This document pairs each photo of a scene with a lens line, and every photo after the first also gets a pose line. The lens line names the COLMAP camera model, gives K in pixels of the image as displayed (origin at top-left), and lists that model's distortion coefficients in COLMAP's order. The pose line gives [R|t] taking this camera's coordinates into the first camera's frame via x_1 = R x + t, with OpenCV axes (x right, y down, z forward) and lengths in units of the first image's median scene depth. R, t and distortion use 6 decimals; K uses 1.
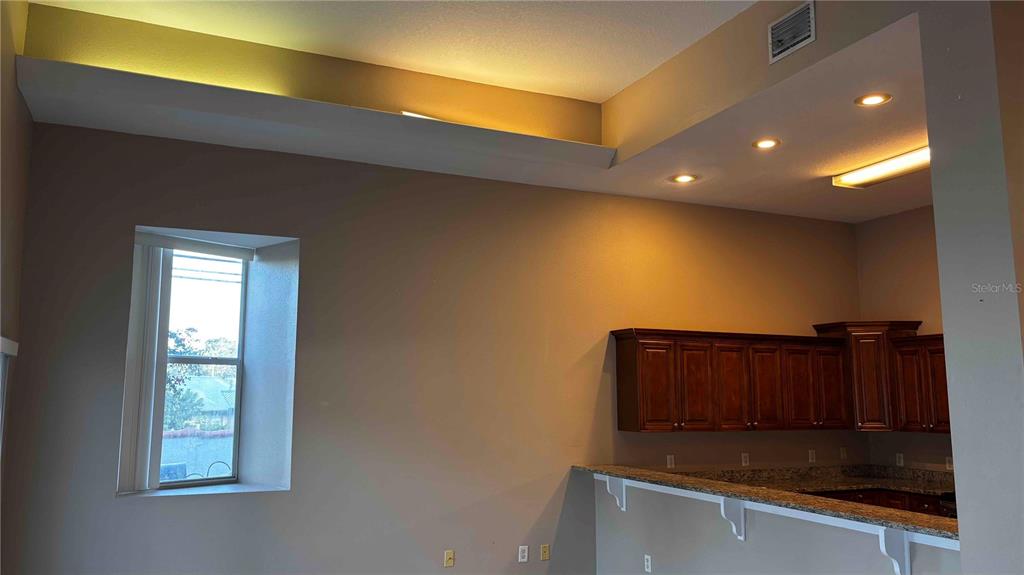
lens RADIAL K [[776.9, 0, 516.1], [0, 776.9, 285.3], [0, 0, 1]] dist [0.062287, -0.006651]
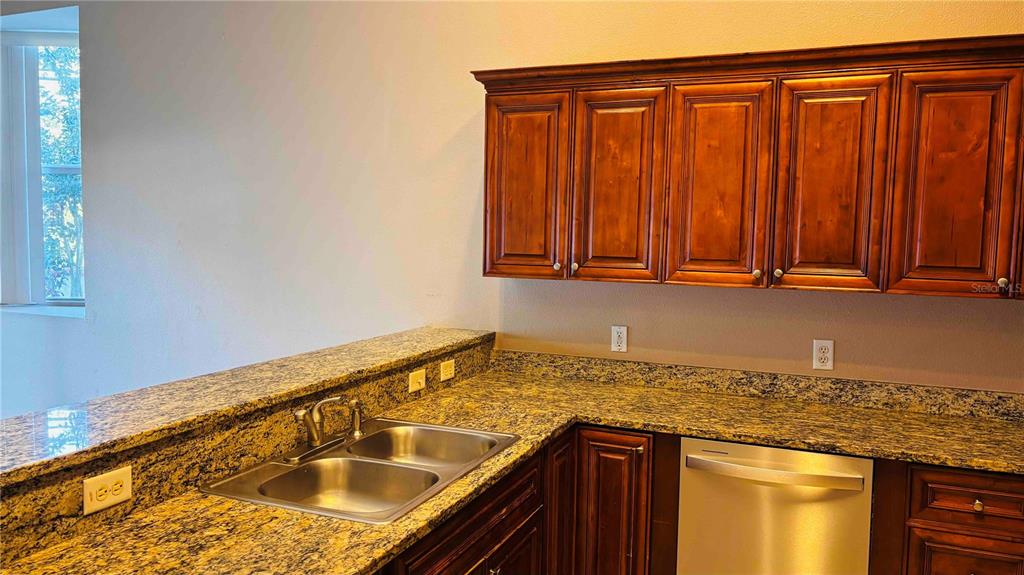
lens RADIAL K [[776.9, 0, 512.5], [0, 776.9, 290.0], [0, 0, 1]] dist [0.062287, -0.006651]
pose [[0.688032, 0.062610, -0.722974, 0.558648], [0.079477, 0.983777, 0.160831, 0.118314], [0.721315, -0.168117, 0.671894, 0.675567]]
